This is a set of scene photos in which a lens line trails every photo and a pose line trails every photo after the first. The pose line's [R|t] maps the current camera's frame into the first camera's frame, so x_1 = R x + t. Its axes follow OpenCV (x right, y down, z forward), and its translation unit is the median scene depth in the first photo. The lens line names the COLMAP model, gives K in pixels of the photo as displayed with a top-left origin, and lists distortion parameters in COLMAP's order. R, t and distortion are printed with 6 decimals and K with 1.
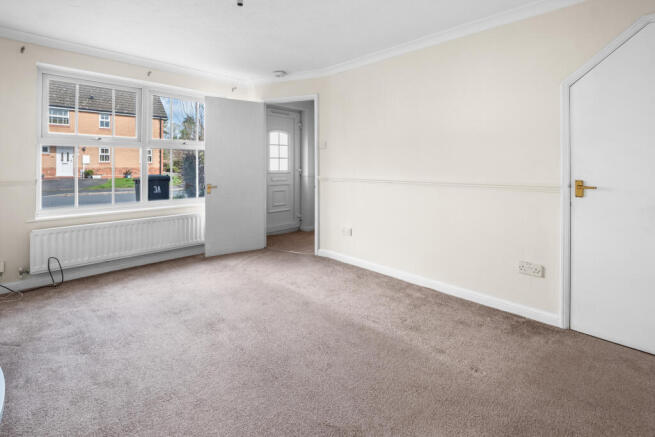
lens RADIAL K [[294.1, 0, 327.5], [0, 294.1, 218.5], [0, 0, 1]] dist [-0.000921, -0.000088]
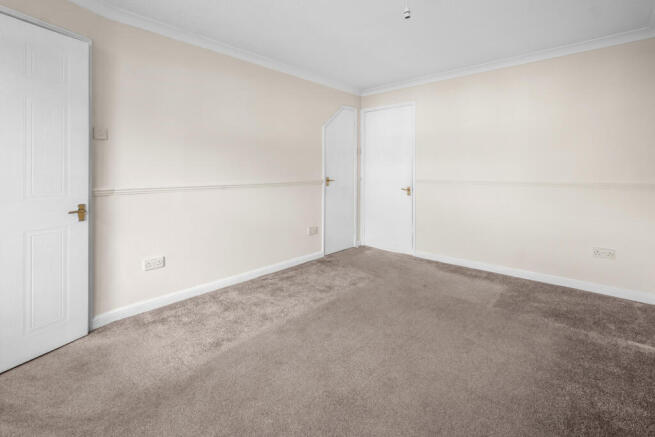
lens RADIAL K [[294.1, 0, 327.5], [0, 294.1, 218.5], [0, 0, 1]] dist [-0.000921, -0.000088]
pose [[-0.045841, -0.167034, 0.984885, -0.788575], [0.169415, 0.970339, 0.172453, -0.141221], [-0.984478, 0.174759, -0.016183, 0.757958]]
